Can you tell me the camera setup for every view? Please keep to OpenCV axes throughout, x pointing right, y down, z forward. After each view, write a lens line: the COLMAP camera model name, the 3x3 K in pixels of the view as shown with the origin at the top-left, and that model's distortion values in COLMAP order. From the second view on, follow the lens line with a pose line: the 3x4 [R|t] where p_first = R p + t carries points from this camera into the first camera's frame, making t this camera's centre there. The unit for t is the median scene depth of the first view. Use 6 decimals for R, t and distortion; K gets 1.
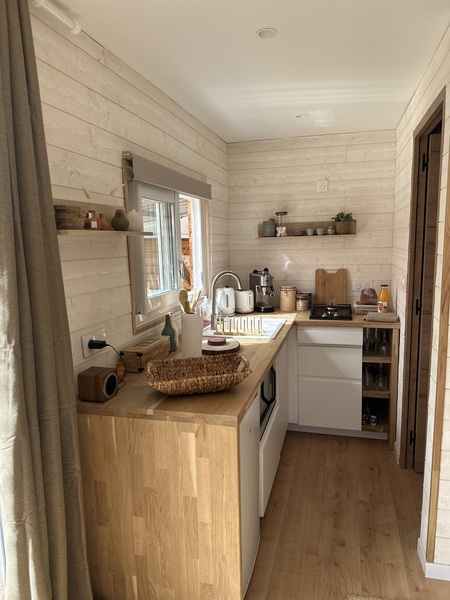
lens RADIAL K [[428.9, 0, 225.0], [0, 428.9, 300.0], [0, 0, 1]] dist [0.035764, 0.001928]
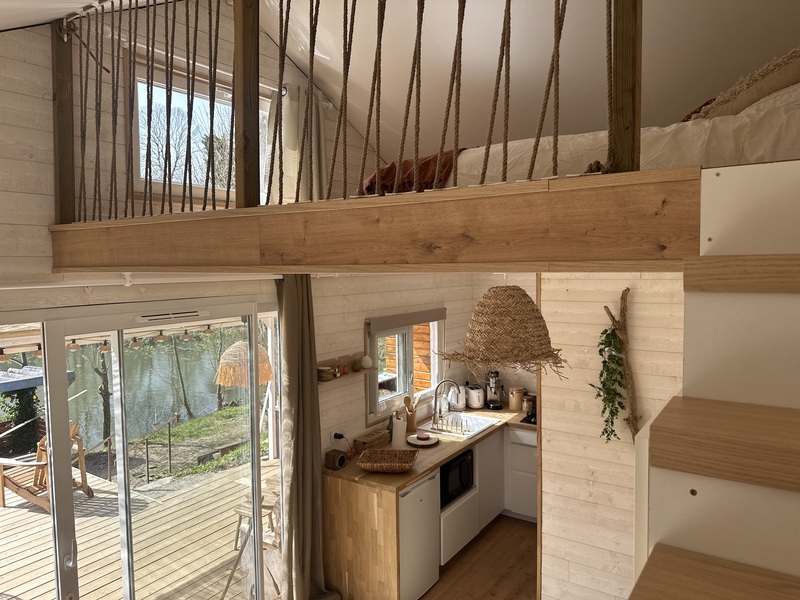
lens RADIAL K [[555.7, 0, 400.0], [0, 555.7, 300.0], [0, 0, 1]] dist [0.090955, -0.000885]
pose [[0.950038, 0.043527, -0.309085, 0.660029], [-0.063576, 0.996456, -0.055086, -0.360001], [0.305591, 0.071984, 0.949438, -1.205121]]
